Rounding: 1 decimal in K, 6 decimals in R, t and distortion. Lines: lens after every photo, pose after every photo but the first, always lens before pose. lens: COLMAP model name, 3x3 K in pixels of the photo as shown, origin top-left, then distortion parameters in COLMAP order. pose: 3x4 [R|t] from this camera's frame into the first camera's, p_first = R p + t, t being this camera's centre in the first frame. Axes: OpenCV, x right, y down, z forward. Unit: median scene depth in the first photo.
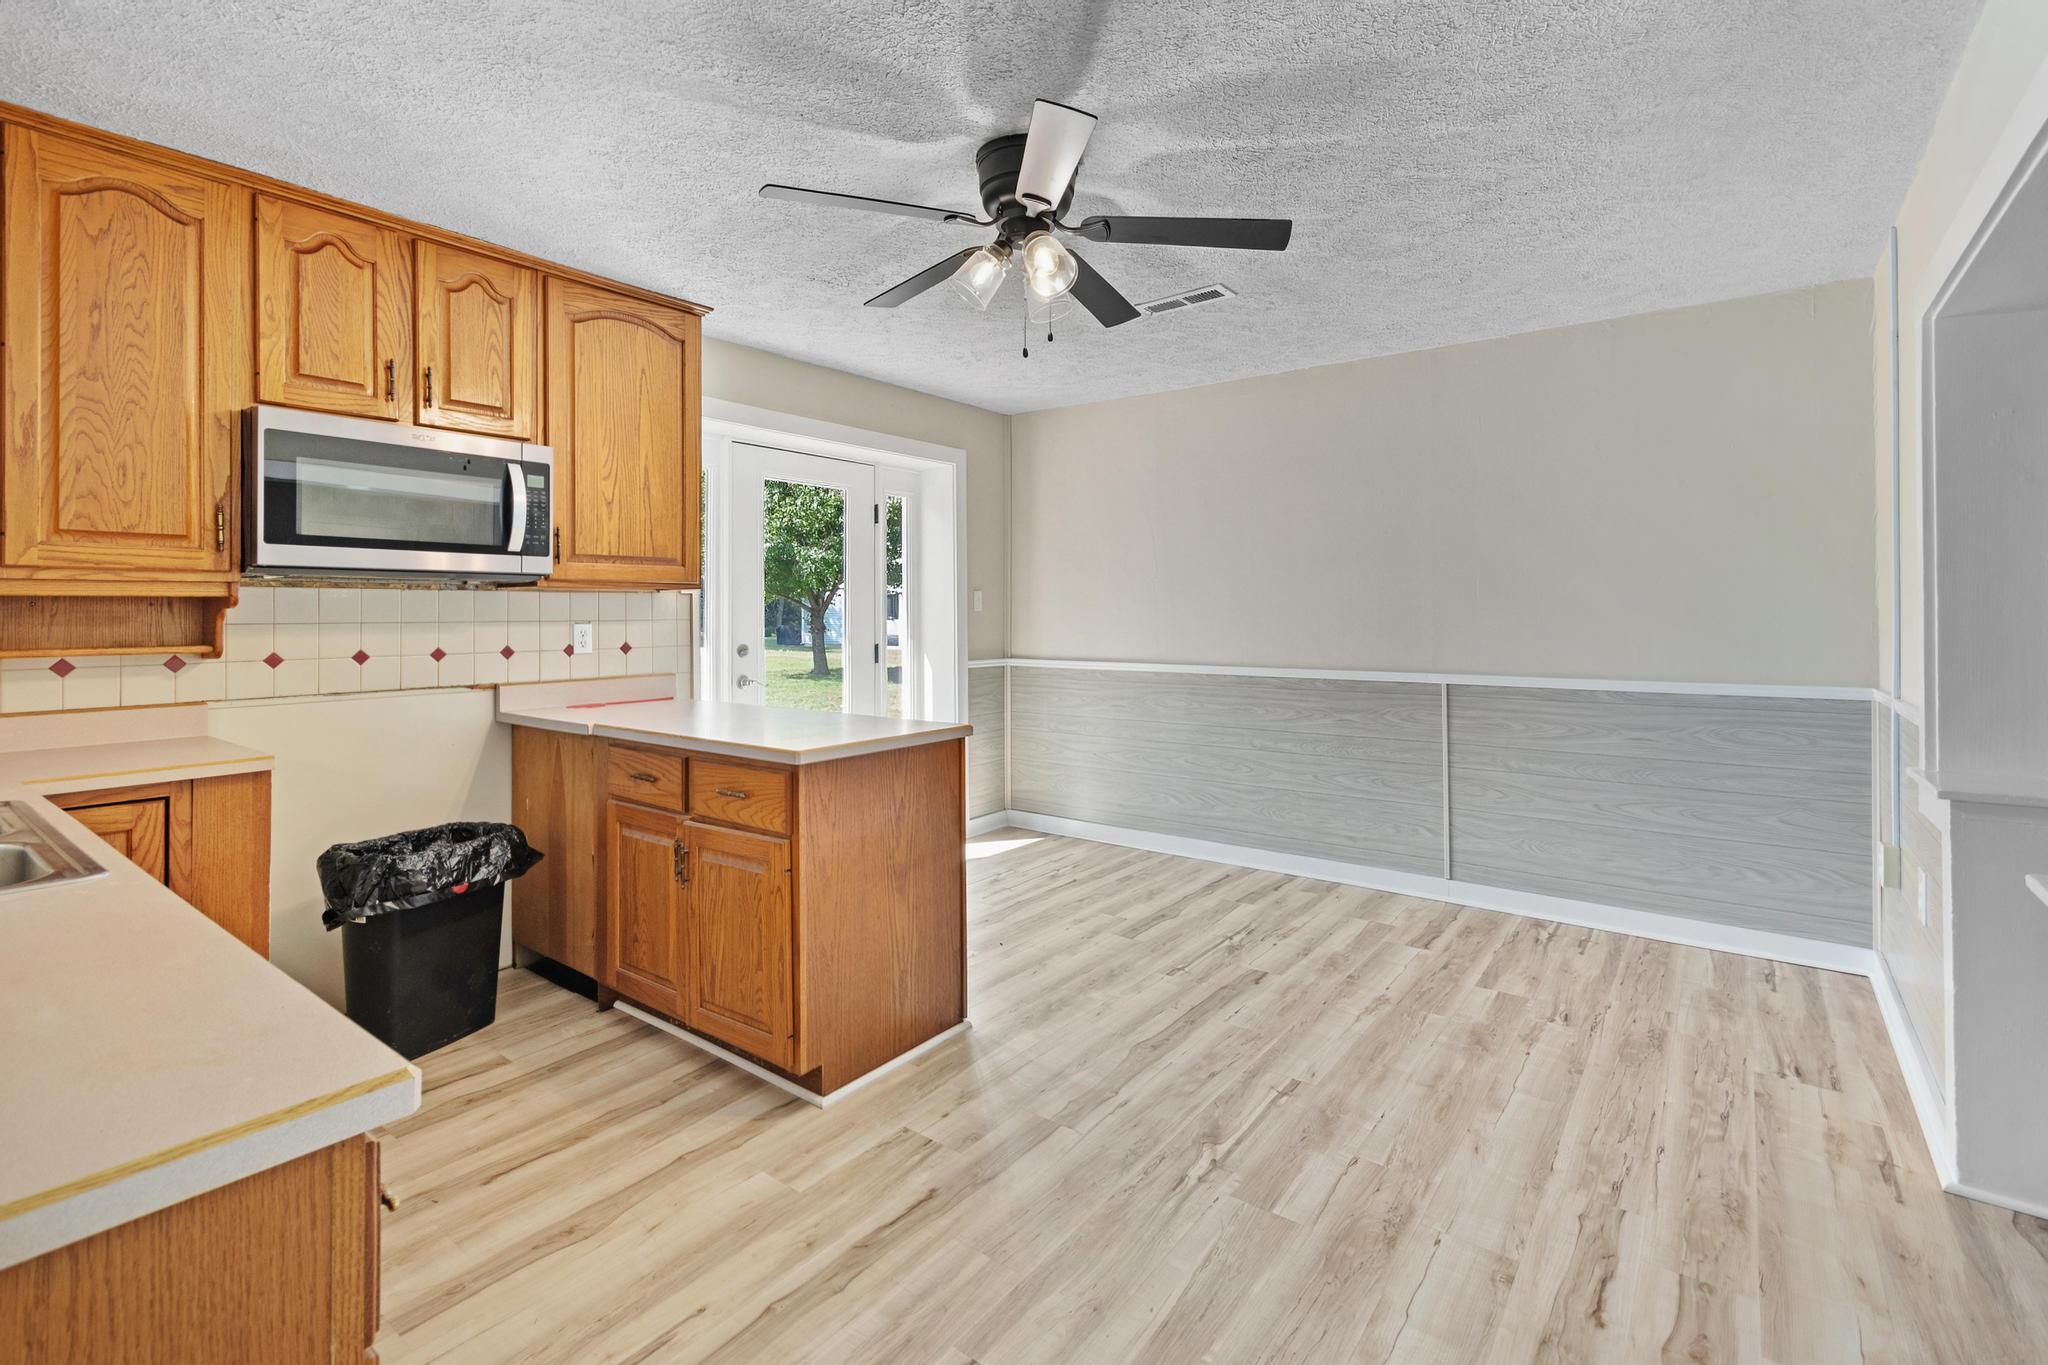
lens RADIAL K [[920.4, 0, 1024.3], [0, 920.4, 634.8], [0, 0, 1]] dist [0.003547, 0.000582]
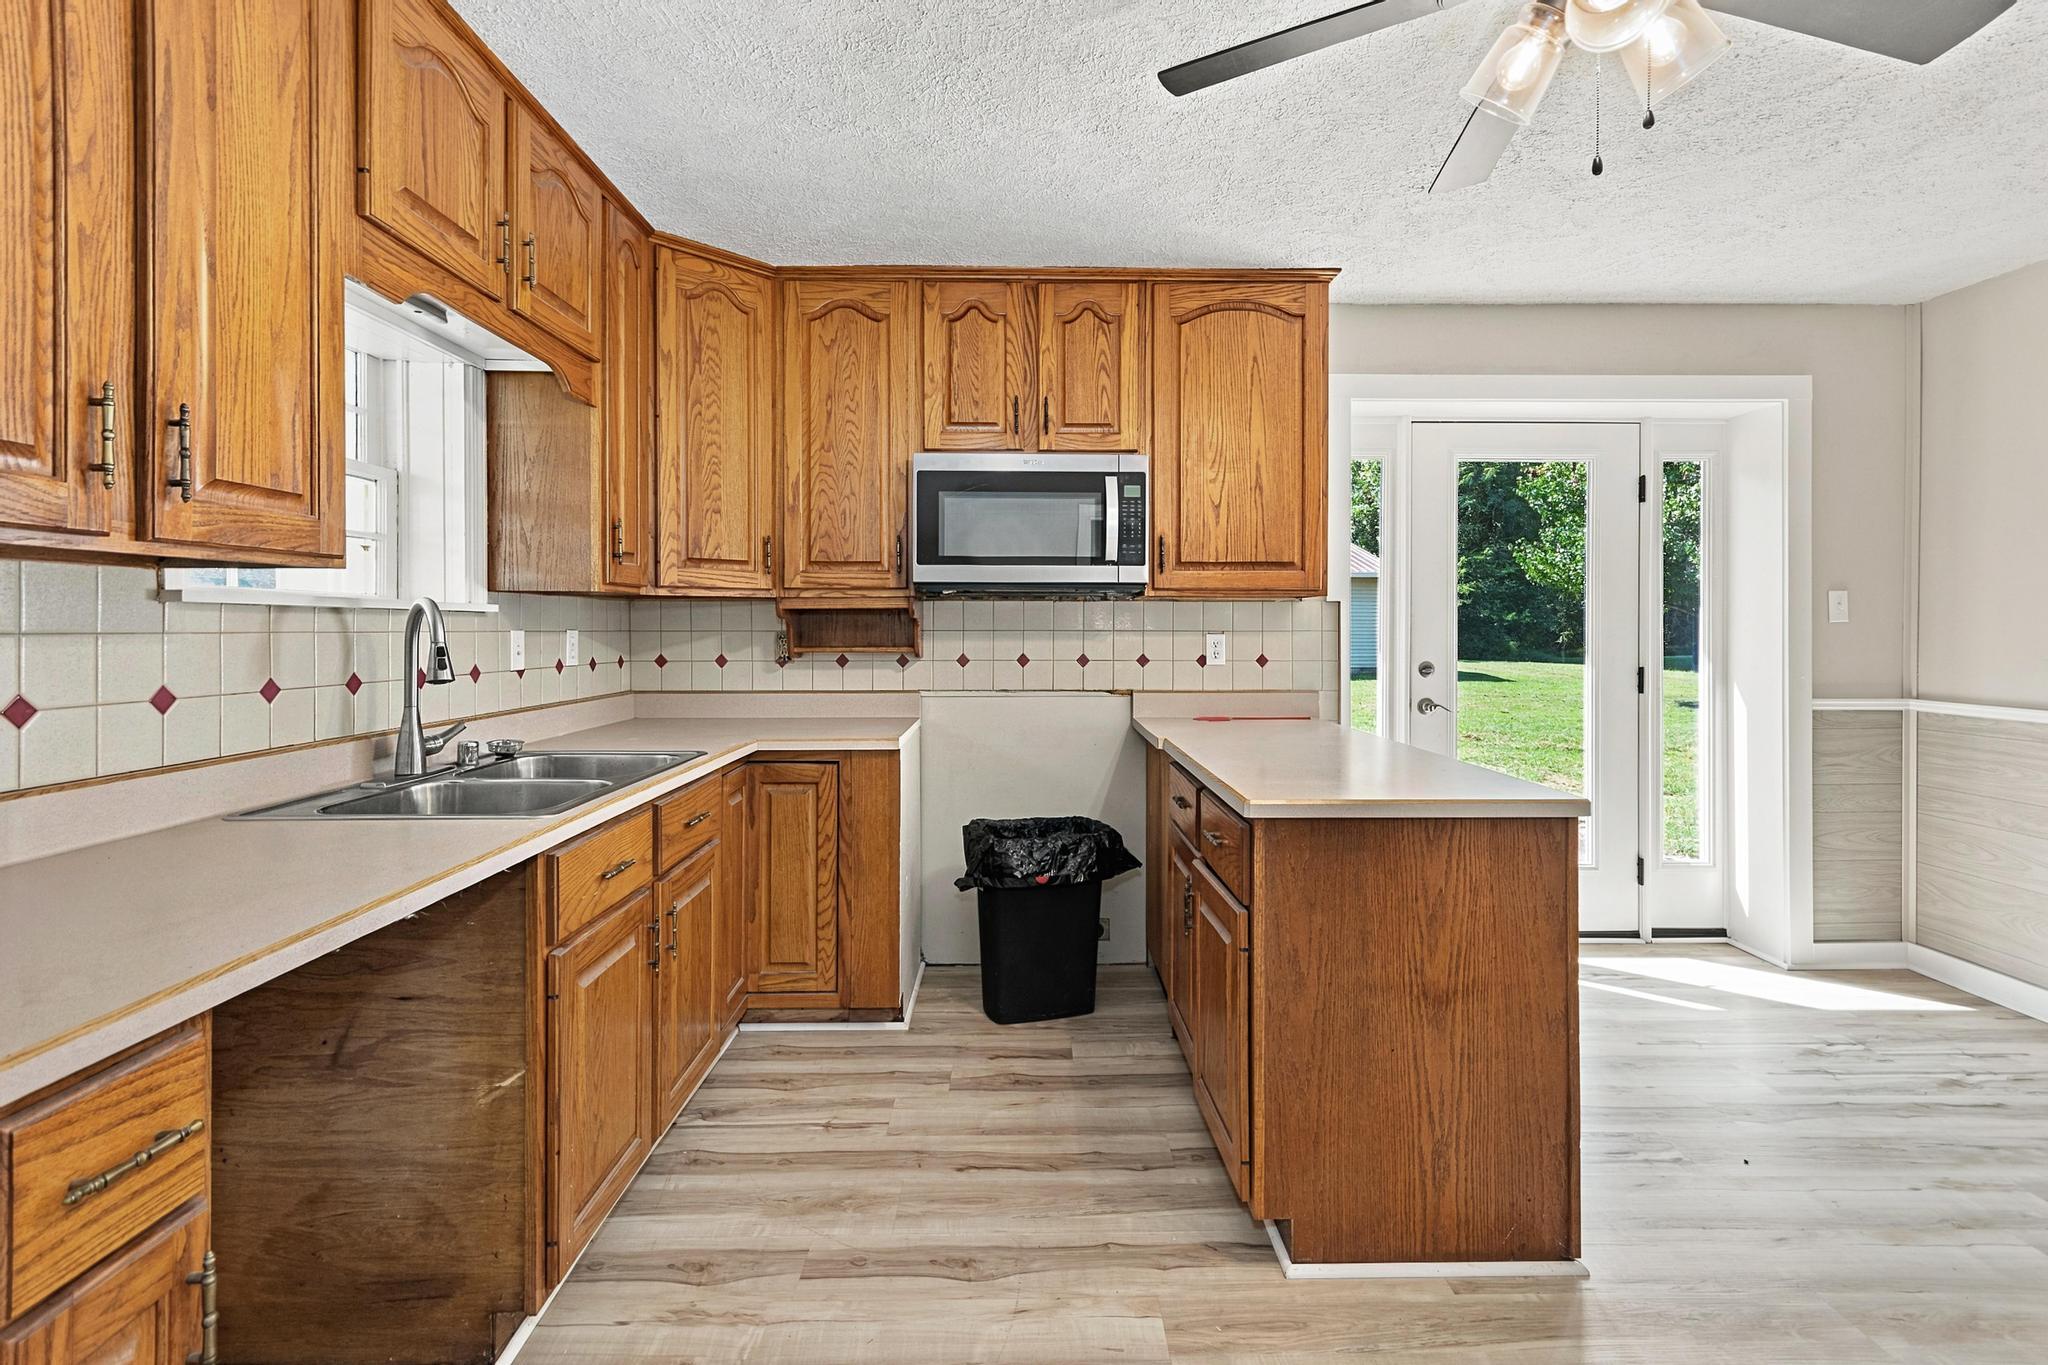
lens RADIAL K [[912.0, 0, 1033.0], [0, 912.0, 643.5], [0, 0, 1]] dist [0.005783, -0.000313]
pose [[0.622636, 0.018896, -0.782283, 0.191561], [-0.022829, 0.999722, 0.005978, -0.003970], [0.782179, 0.014137, 0.622894, 0.306241]]
